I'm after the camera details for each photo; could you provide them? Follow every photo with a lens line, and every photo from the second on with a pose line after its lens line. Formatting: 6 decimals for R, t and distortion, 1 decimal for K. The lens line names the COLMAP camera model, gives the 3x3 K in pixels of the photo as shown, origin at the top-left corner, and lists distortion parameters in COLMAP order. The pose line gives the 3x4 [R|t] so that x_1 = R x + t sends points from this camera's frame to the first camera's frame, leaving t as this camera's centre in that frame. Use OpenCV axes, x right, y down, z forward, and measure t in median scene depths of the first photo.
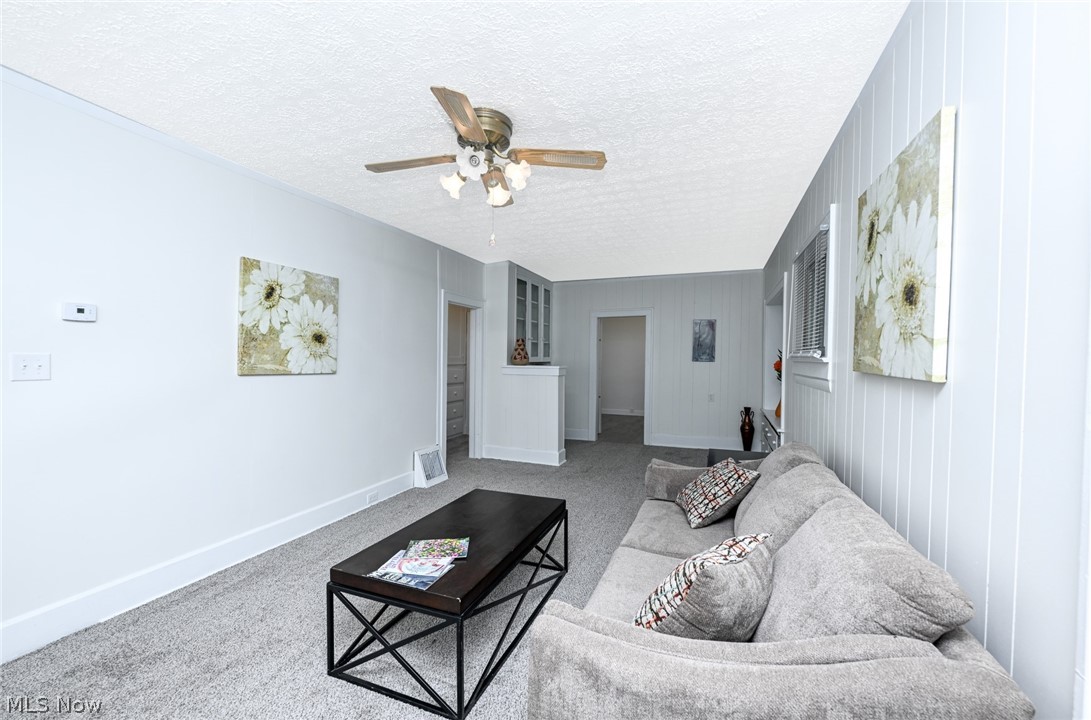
lens RADIAL K [[434.9, 0, 544.2], [0, 434.9, 358.4], [0, 0, 1]] dist [-0.001691, -0.000095]
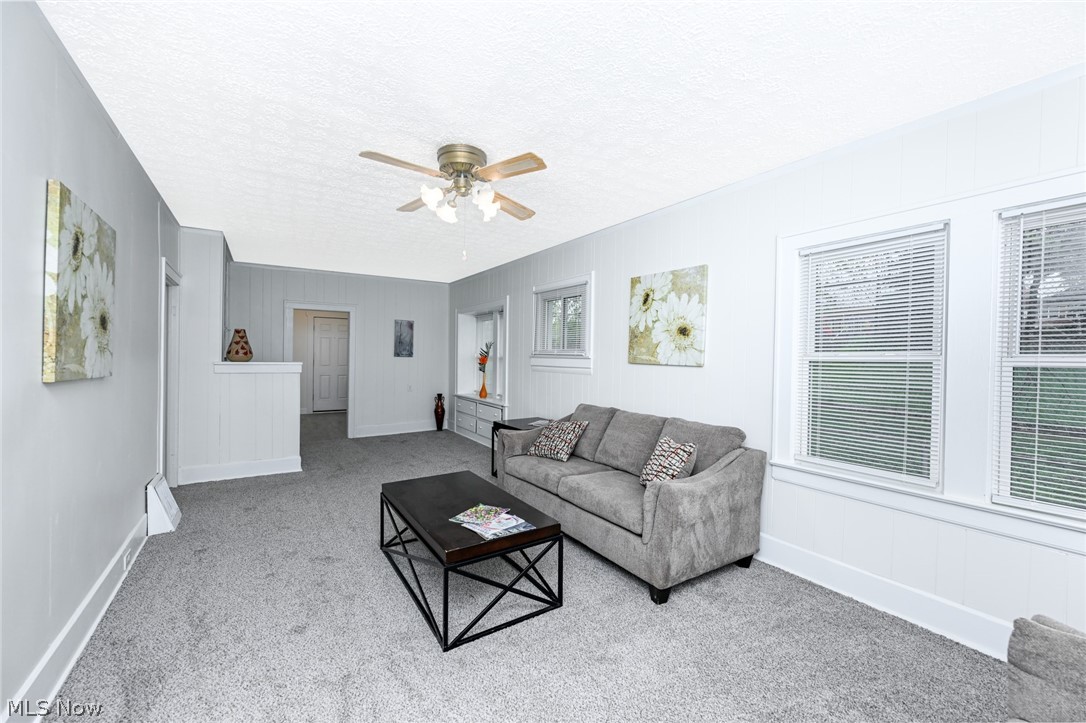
lens RADIAL K [[431.4, 0, 537.0], [0, 431.4, 353.8], [0, 0, 1]] dist [-0.002043, -0.000395]
pose [[0.572954, 0.005520, 0.819569, -0.493733], [-0.007774, 0.999969, -0.001301, -0.002669], [-0.819551, -0.005626, 0.572979, 0.083853]]
